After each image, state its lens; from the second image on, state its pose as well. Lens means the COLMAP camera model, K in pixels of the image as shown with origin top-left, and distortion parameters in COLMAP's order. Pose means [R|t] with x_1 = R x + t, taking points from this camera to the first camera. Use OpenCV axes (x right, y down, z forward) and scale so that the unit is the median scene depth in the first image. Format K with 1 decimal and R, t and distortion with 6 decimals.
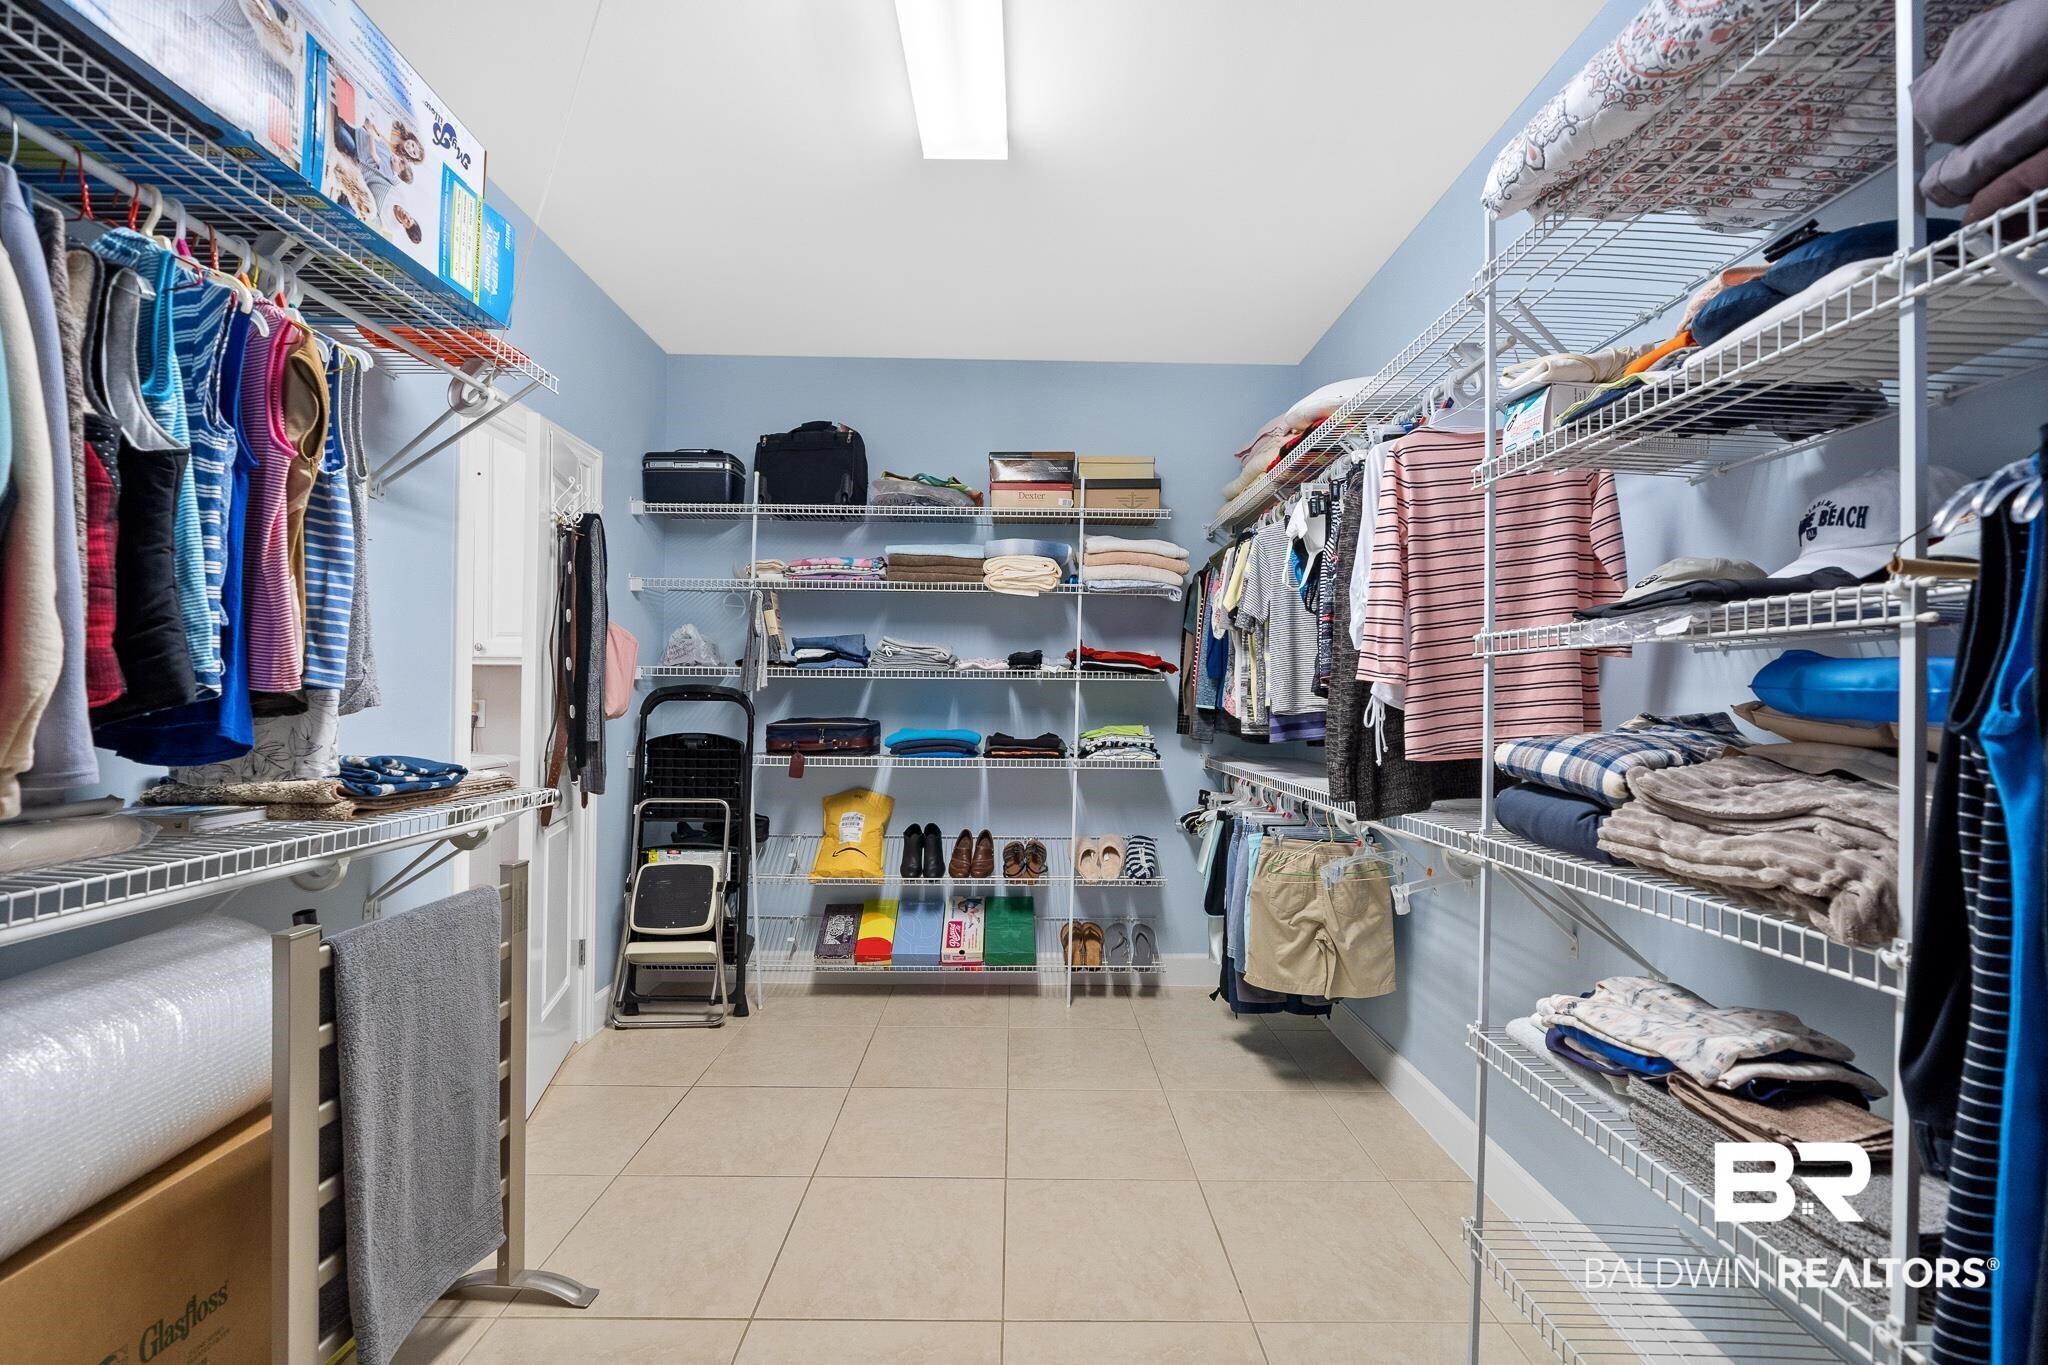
lens RADIAL K [[821.8, 0, 1027.8], [0, 821.8, 692.7], [0, 0, 1]] dist [-0.003060, -0.001439]
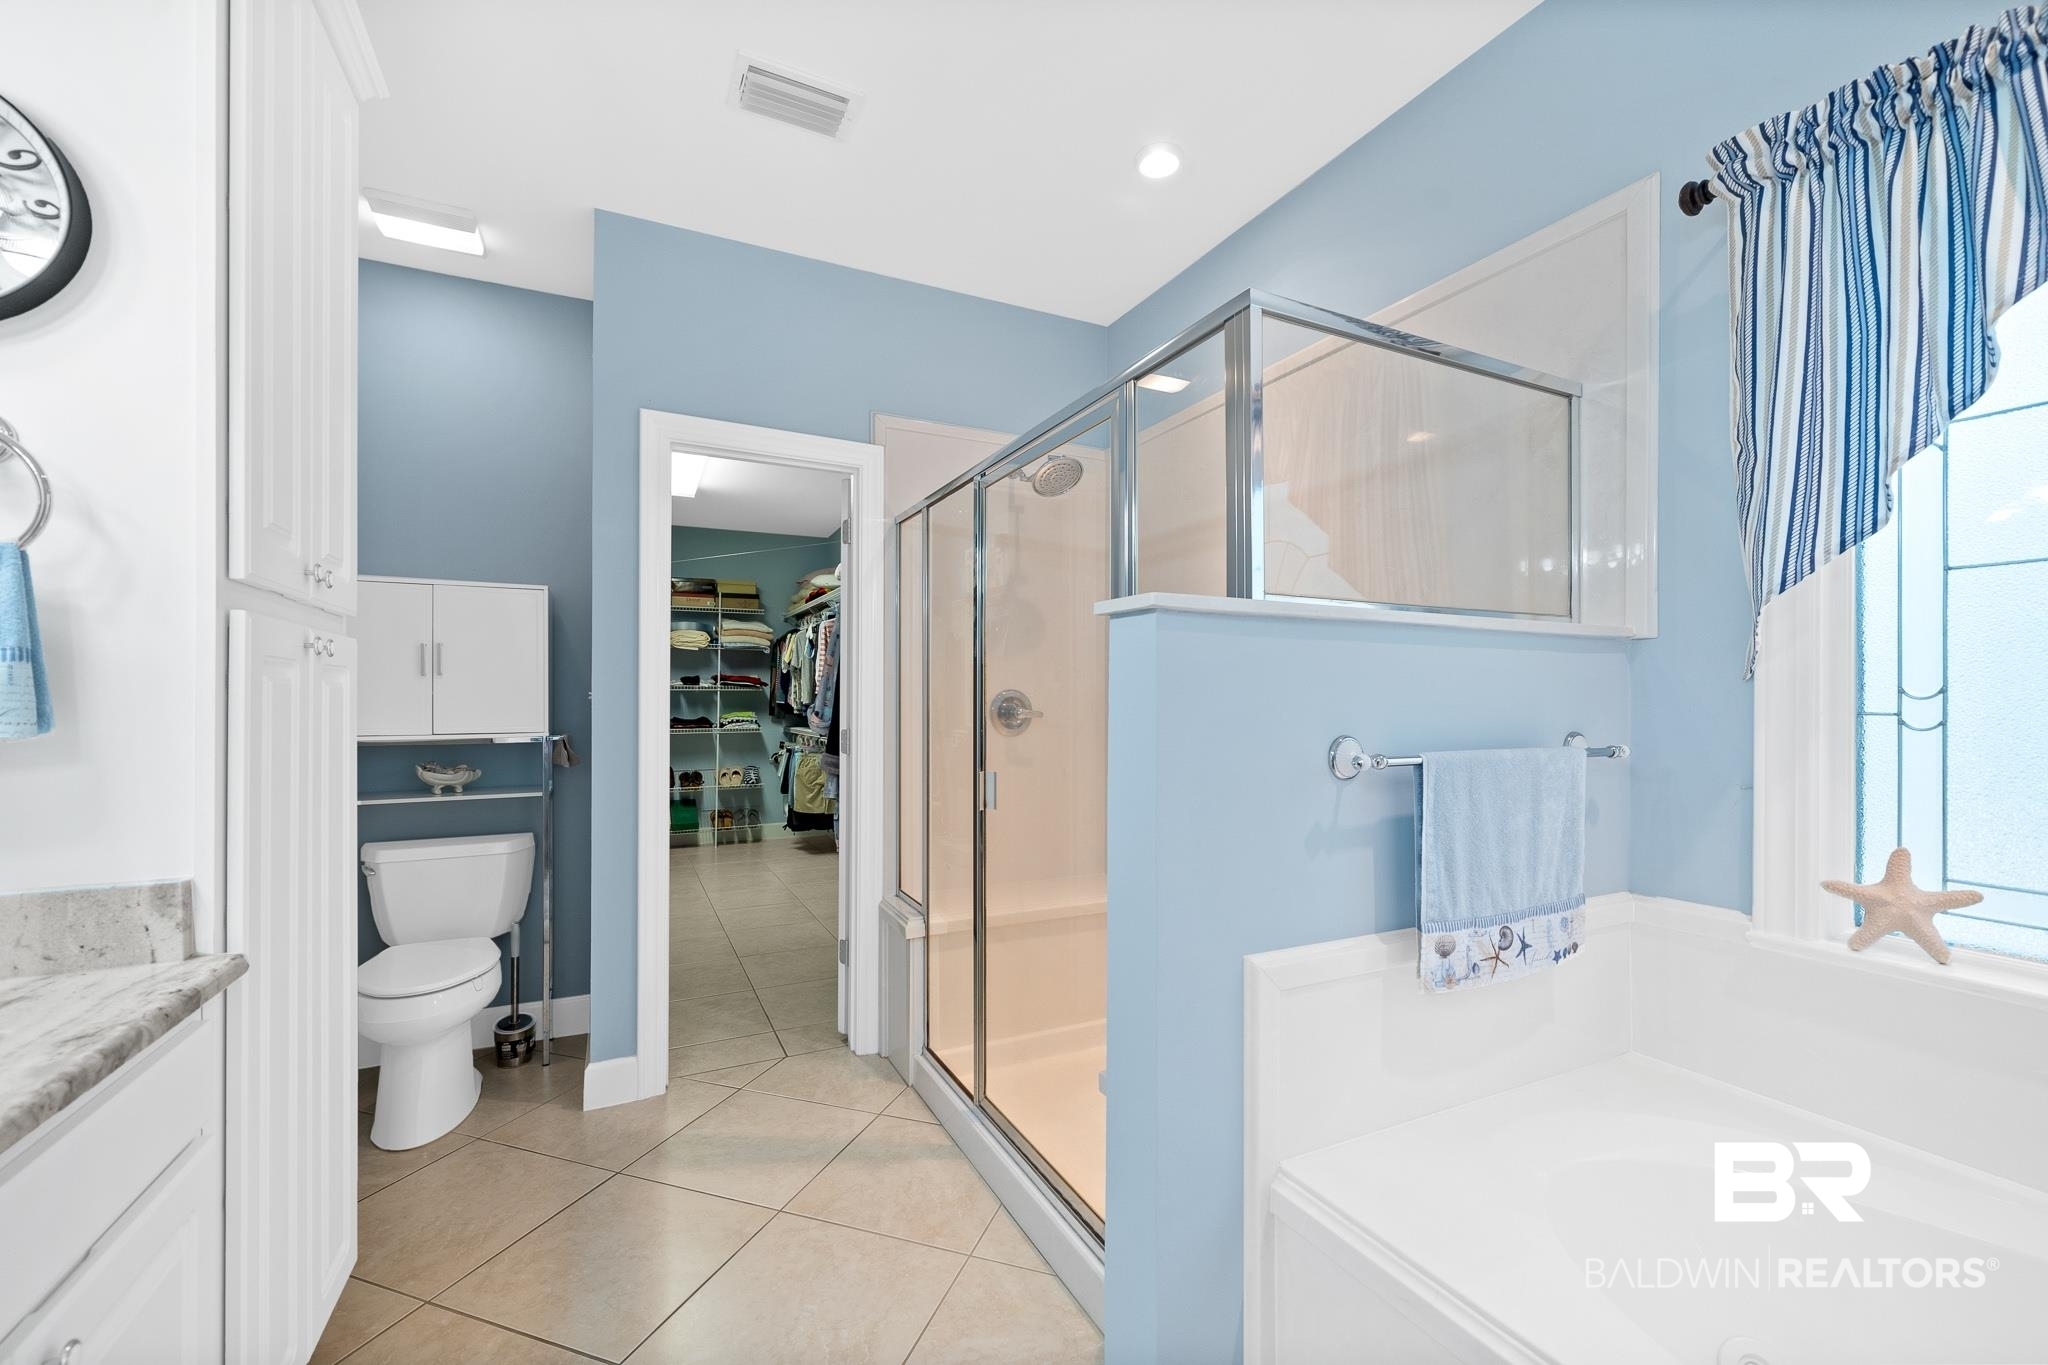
lens RADIAL K [[821.8, 0, 1032.0], [0, 821.8, 696.8], [0, 0, 1]] dist [-0.003060, -0.001439]
pose [[0.899001, -0.009987, 0.437834, -0.134907], [0.007365, 0.999943, 0.007686, -0.009378], [-0.437886, -0.003685, 0.899023, -1.199056]]
